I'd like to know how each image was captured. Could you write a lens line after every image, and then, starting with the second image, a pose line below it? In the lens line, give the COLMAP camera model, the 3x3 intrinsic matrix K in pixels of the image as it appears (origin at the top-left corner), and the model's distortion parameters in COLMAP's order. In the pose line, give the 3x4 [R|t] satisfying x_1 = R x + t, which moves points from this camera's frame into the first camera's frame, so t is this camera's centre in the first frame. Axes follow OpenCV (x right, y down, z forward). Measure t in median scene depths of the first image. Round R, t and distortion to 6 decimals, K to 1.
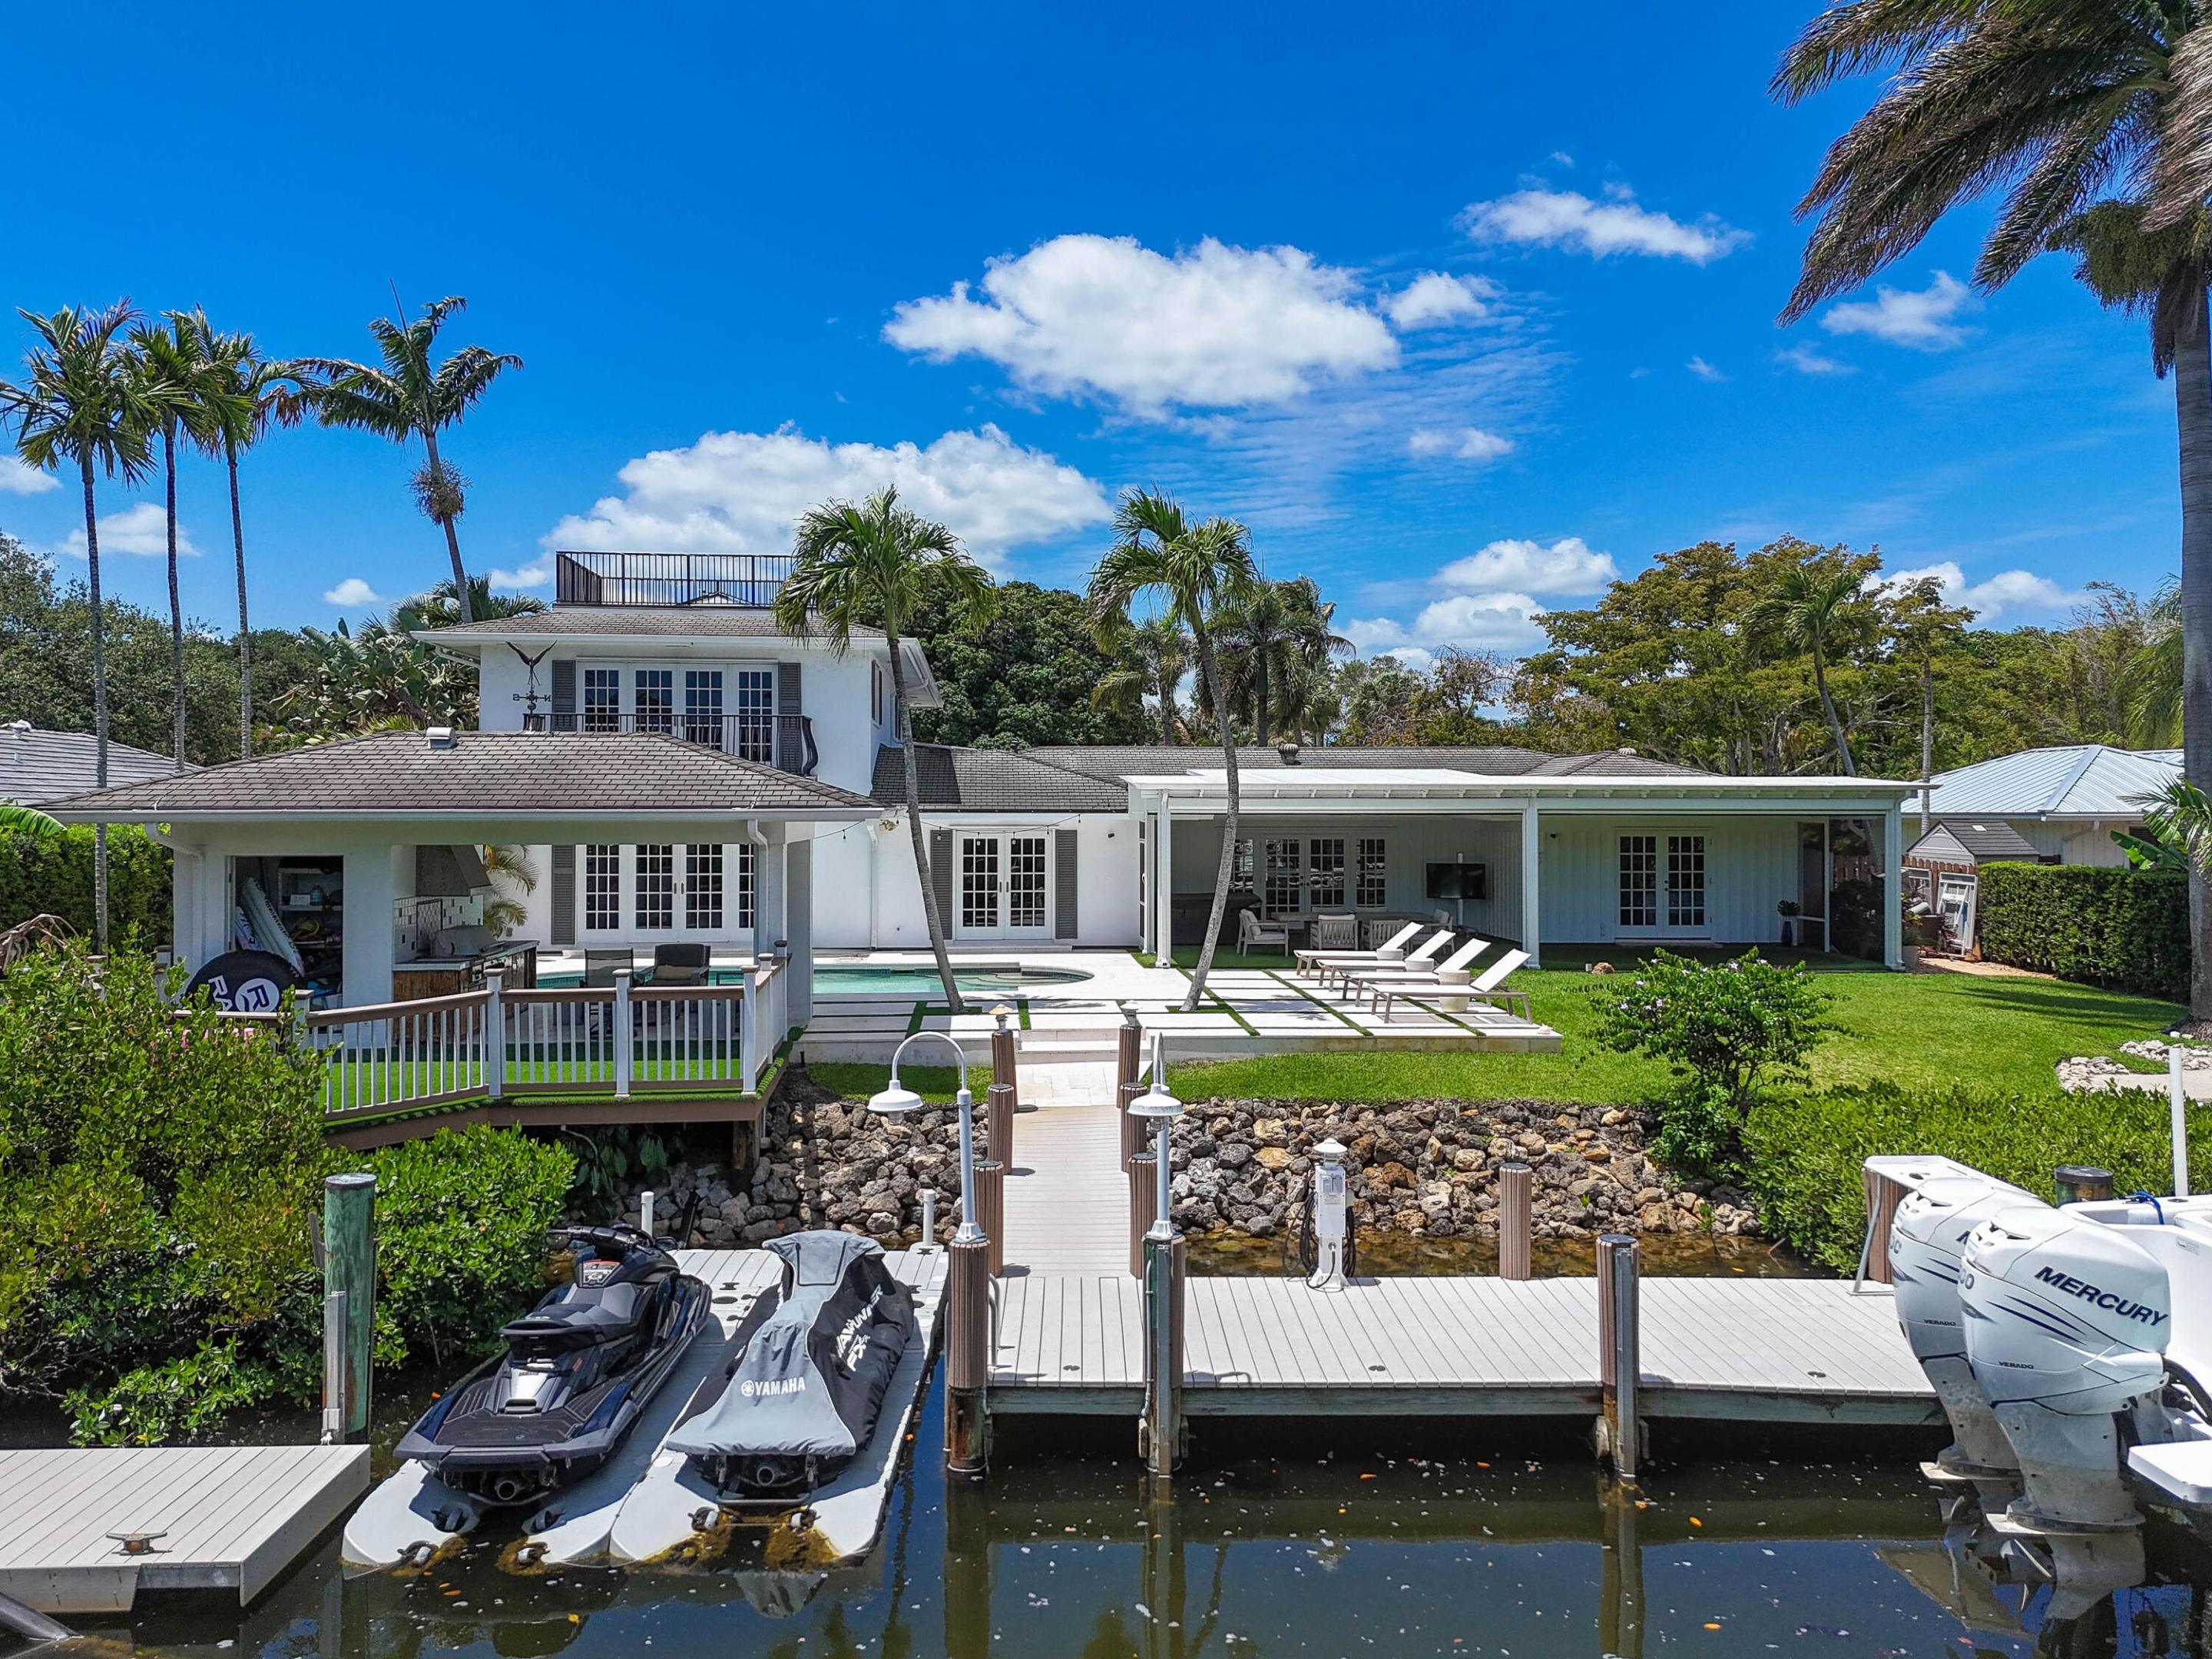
lens RADIAL K [[1637.3, 0, 1109.9], [0, 1637.3, 821.1], [0, 0, 1]] dist [0.070306, -0.052670]
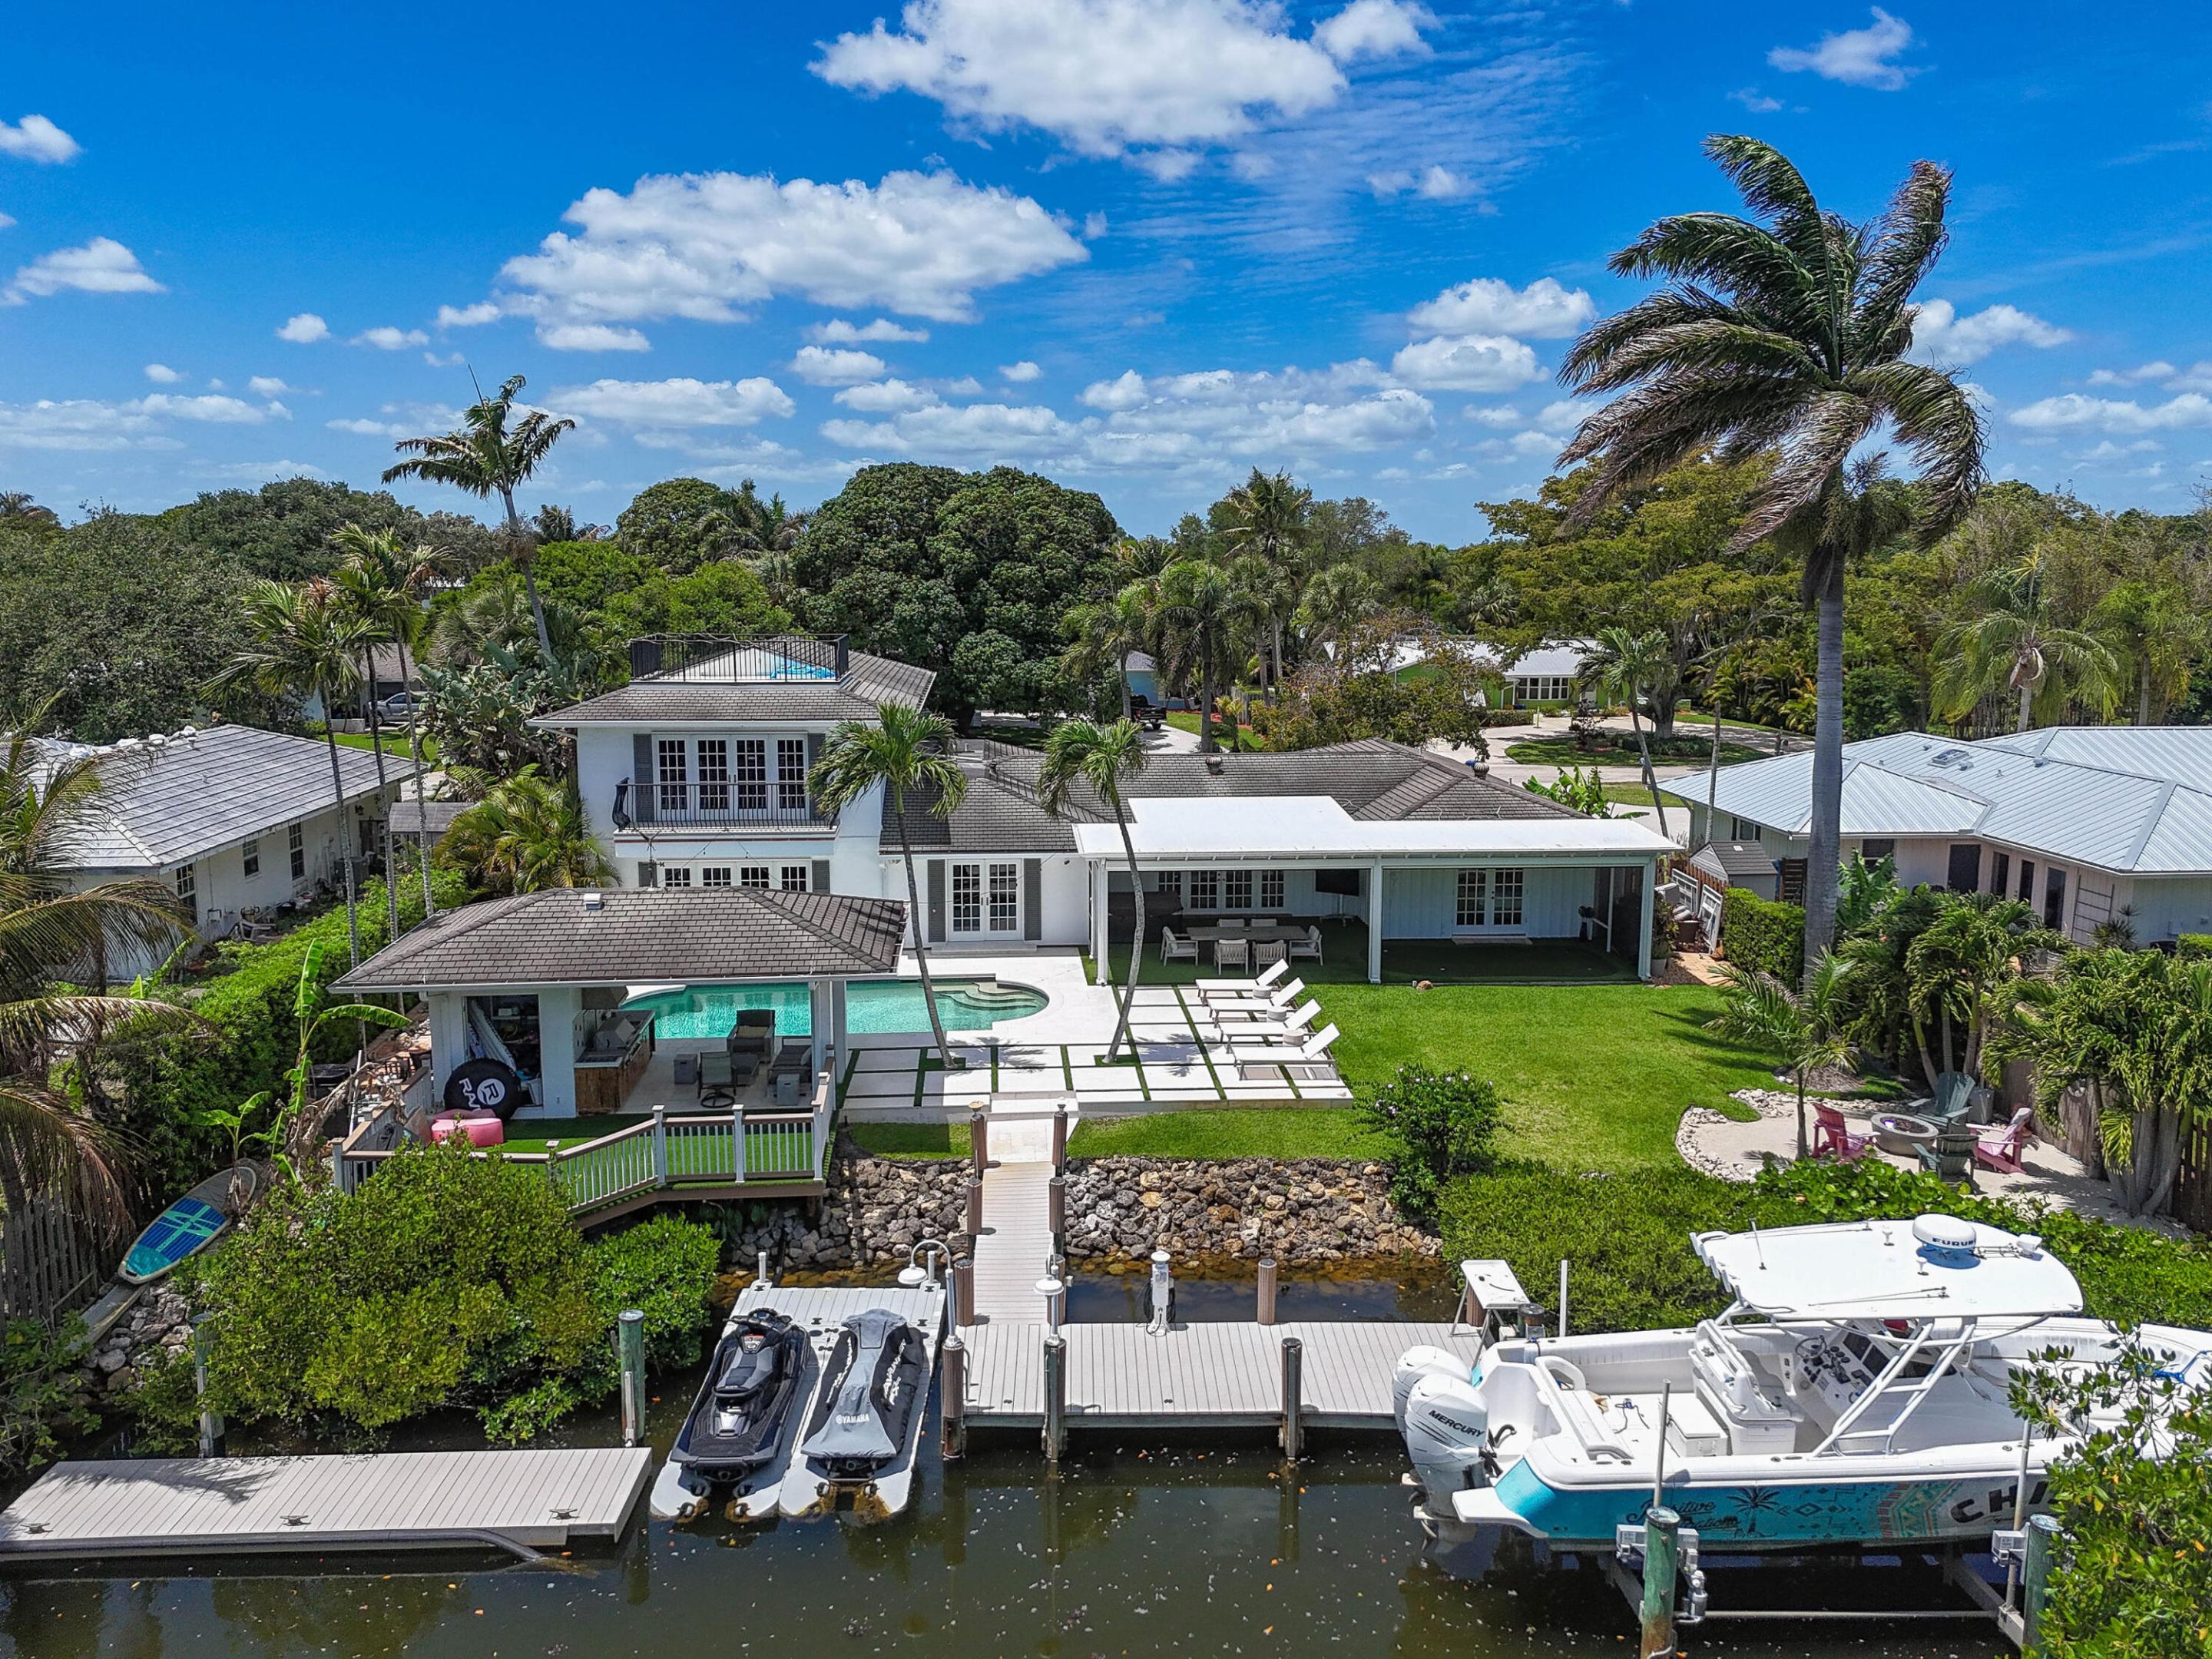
lens RADIAL K [[1638.4, 0, 1107.9], [0, 1638.4, 815.1], [0, 0, 1]] dist [0.086020, -0.083280]
pose [[1.000000, 0.000092, 0.000697, 0.059059], [-0.000197, 0.988493, 0.151266, -0.406614], [-0.000675, -0.151266, 0.988493, -0.509447]]
